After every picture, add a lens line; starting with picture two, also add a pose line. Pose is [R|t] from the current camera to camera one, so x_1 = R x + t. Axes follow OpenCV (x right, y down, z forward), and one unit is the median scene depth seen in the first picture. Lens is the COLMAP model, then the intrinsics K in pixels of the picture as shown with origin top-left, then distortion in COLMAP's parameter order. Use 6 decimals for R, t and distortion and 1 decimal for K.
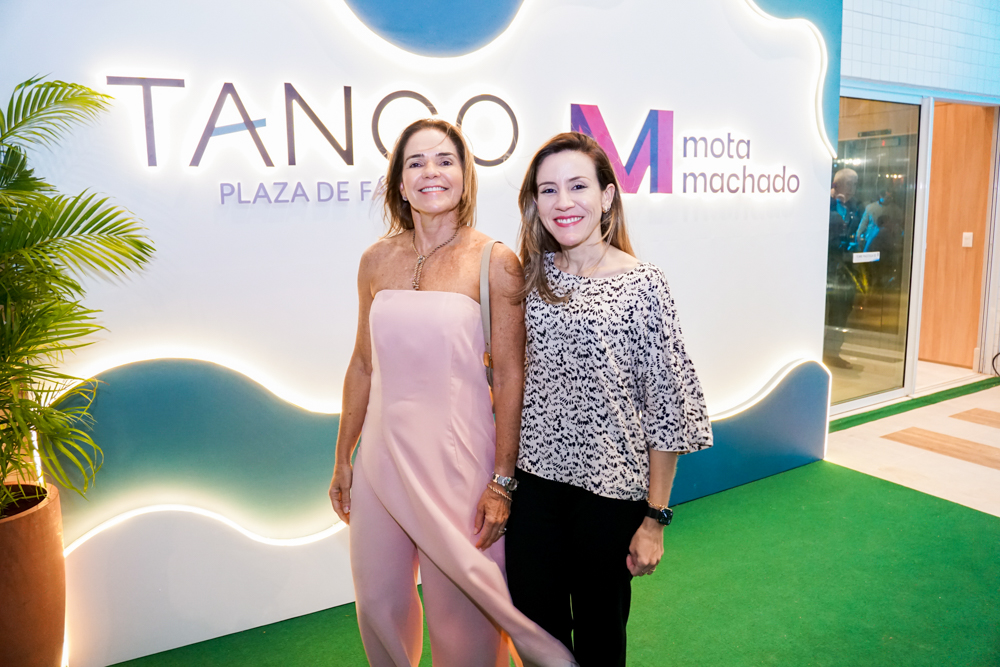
lens RADIAL K [[771.9, 0, 500.0], [0, 771.9, 333.5], [0, 0, 1]] dist [-0.125782, 0.112281]
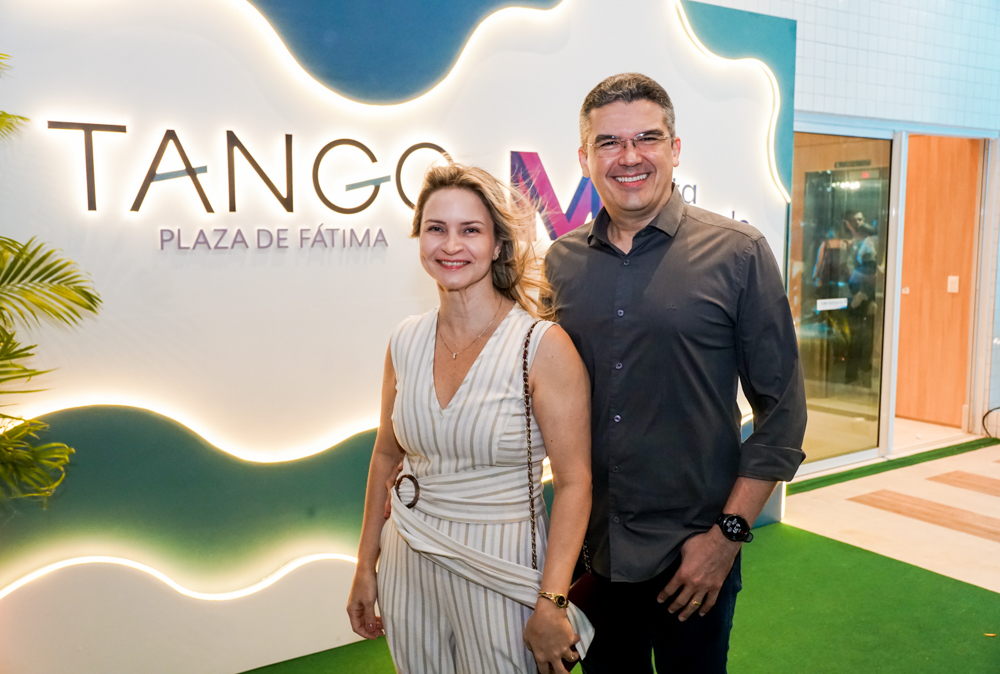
lens RADIAL K [[972.2, 0, 500.0], [0, 972.2, 337.0], [0, 0, 1]] dist [-0.033307, 0.168371]
pose [[0.996994, 0.010494, 0.076764, -0.013876], [-0.006442, 0.998582, -0.052839, 0.006005], [-0.077210, 0.052186, 0.995648, -0.215333]]
